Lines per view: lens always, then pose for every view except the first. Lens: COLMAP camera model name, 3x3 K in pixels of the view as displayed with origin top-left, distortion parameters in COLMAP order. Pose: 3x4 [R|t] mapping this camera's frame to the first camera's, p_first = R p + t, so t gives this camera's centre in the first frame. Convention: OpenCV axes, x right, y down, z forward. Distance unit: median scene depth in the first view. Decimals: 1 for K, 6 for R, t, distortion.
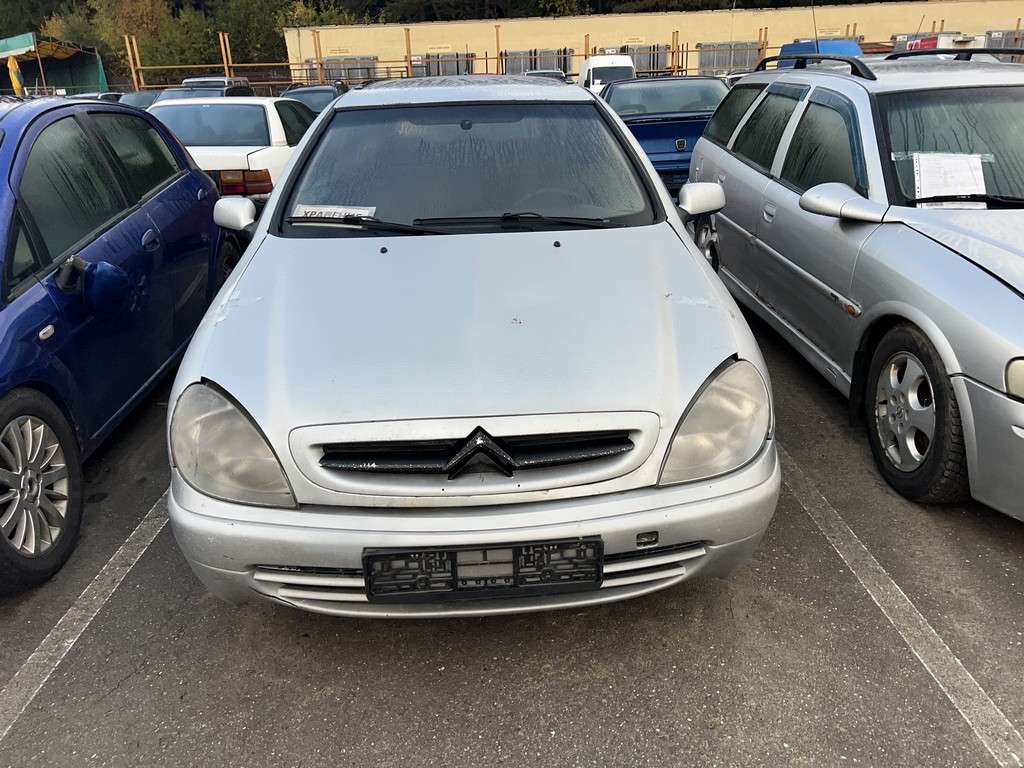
lens RADIAL K [[753.3, 0, 512.0], [0, 753.3, 384.0], [0, 0, 1]] dist [0.037350, -0.003889]
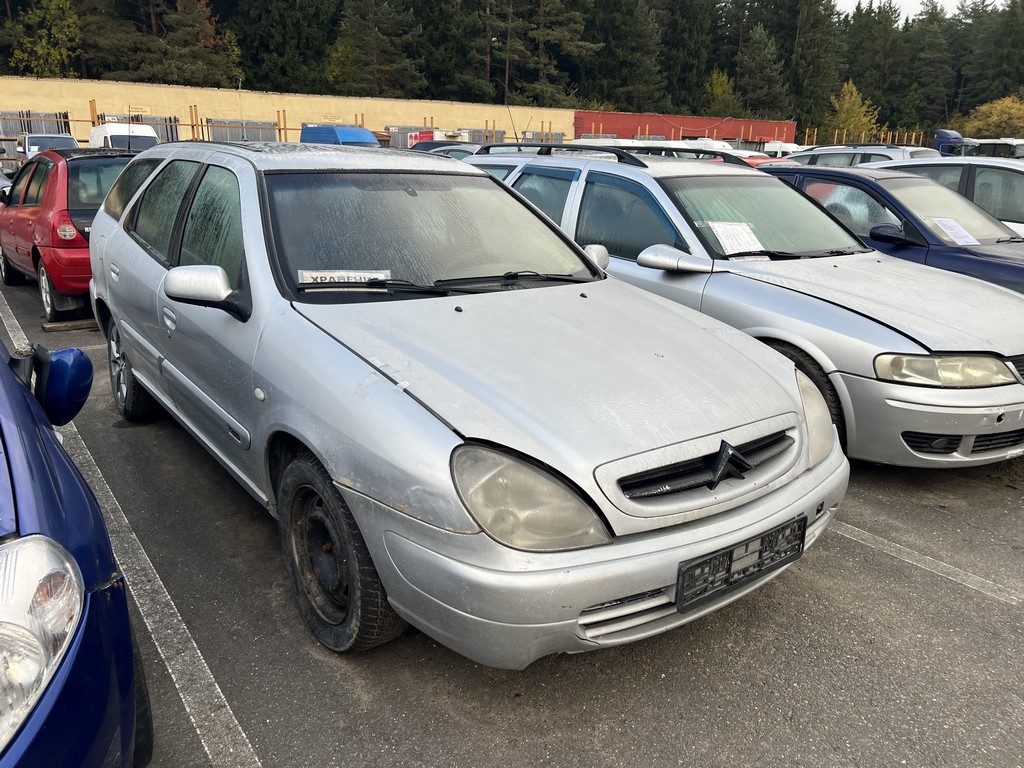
lens RADIAL K [[746.5, 0, 512.0], [0, 746.5, 384.0], [0, 0, 1]] dist [0.014907, -0.002110]
pose [[0.848394, -0.109151, 0.517989, -0.577471], [0.154026, 0.987074, -0.044277, -0.018528], [-0.506461, 0.117348, 0.854240, 0.100021]]
